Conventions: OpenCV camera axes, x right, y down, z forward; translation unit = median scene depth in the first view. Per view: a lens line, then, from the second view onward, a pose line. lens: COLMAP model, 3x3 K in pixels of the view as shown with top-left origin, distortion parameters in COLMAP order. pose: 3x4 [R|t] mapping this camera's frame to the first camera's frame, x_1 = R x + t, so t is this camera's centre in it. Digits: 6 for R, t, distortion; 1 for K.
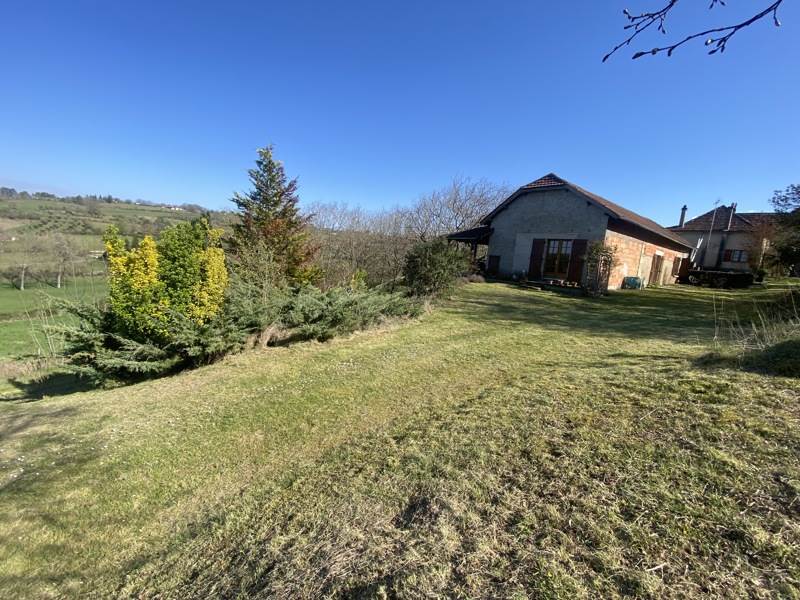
lens RADIAL K [[321.2, 0, 400.0], [0, 321.2, 300.0], [0, 0, 1]] dist [0.000001, -0.000007]
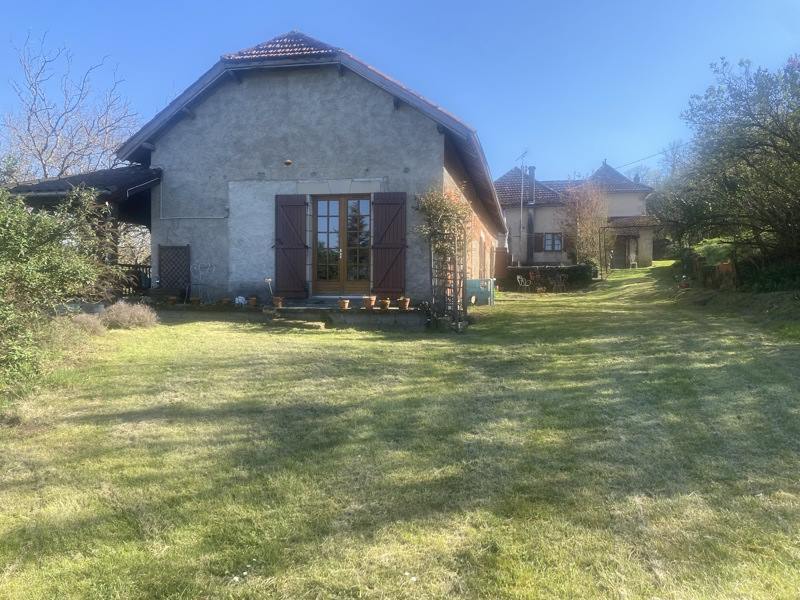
lens RADIAL K [[610.8, 0, 399.6], [0, 610.8, 317.0], [0, 0, 1]] dist [0.001626, -0.000996]
pose [[0.784539, -0.101043, 0.611791, 0.078936], [0.140319, 0.989970, -0.016437, -0.018117], [-0.603994, 0.098741, 0.790848, 0.364988]]
